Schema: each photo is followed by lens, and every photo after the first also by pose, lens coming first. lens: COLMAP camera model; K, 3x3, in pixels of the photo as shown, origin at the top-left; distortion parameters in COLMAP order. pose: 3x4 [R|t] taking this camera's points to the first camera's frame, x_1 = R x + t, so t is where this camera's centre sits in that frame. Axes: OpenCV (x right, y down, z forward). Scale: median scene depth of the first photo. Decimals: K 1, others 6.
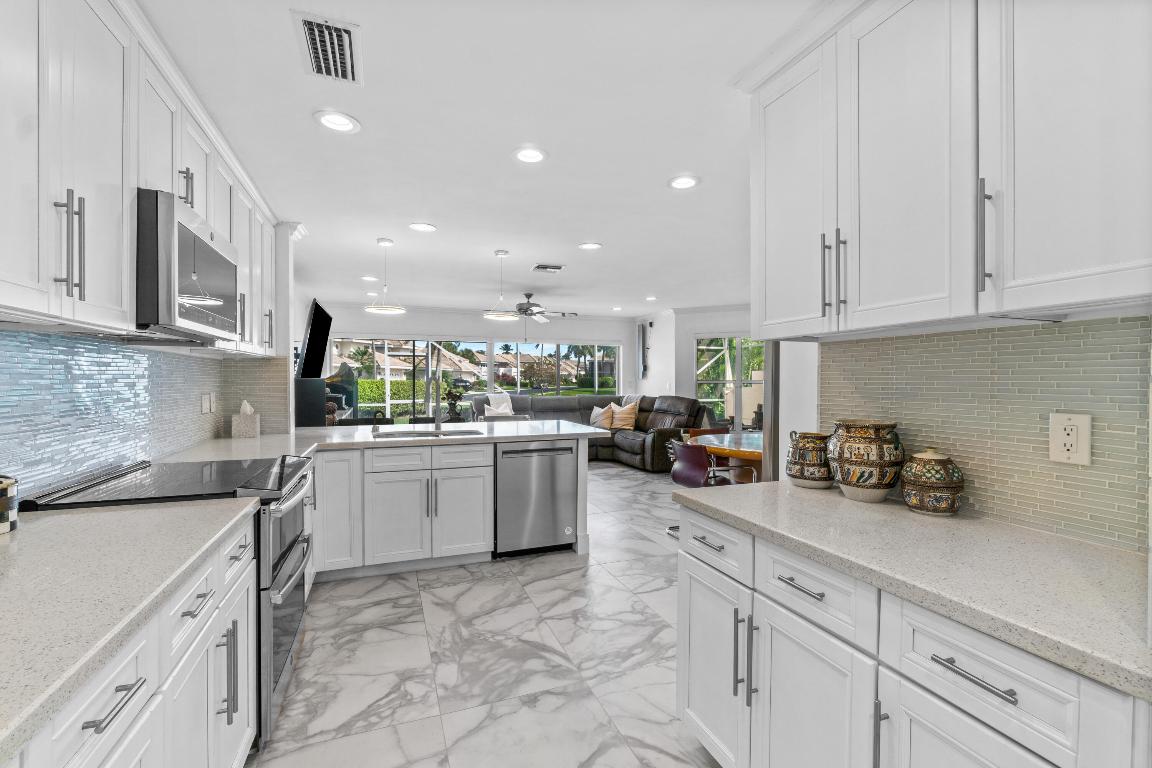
lens RADIAL K [[499.0, 0, 576.8], [0, 499.0, 385.5], [0, 0, 1]] dist [-0.004106, 0.002767]
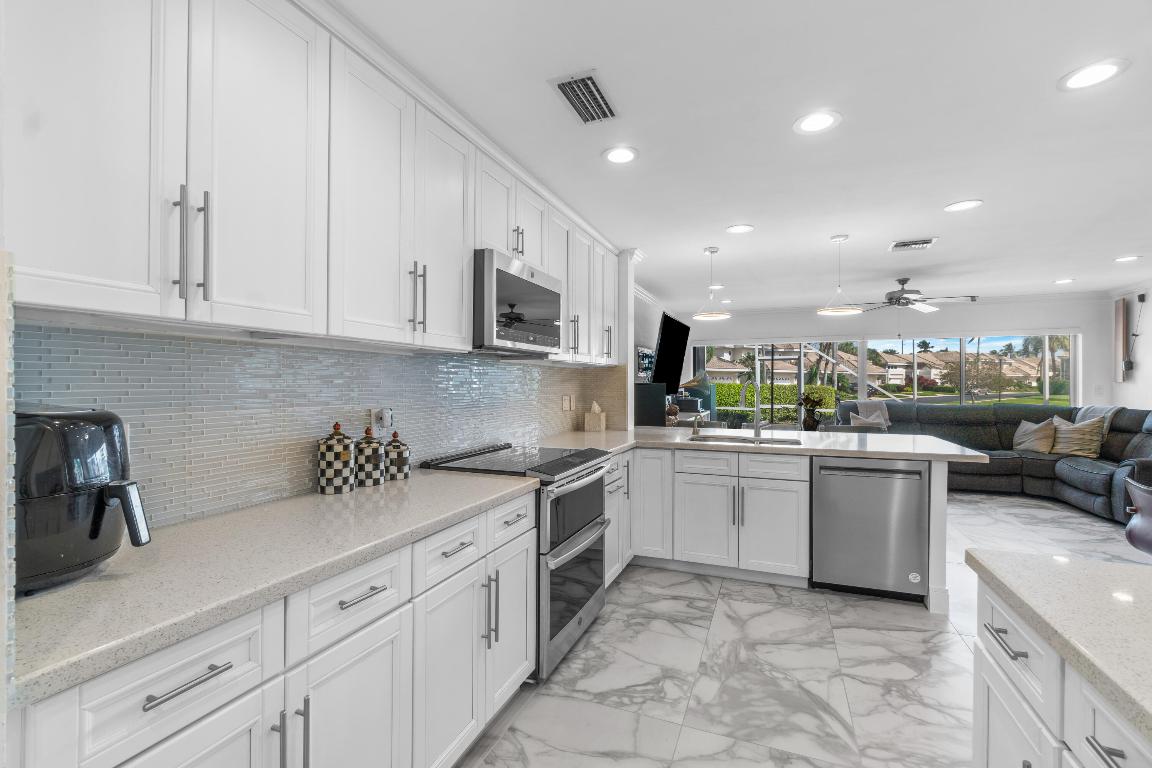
lens RADIAL K [[499.0, 0, 580.4], [0, 499.0, 383.2], [0, 0, 1]] dist [-0.004106, 0.002767]
pose [[0.731261, -0.003624, -0.682088, 0.148062], [-0.005758, 0.999917, -0.011485, -0.000384], [0.682073, 0.012326, 0.731180, 0.080282]]
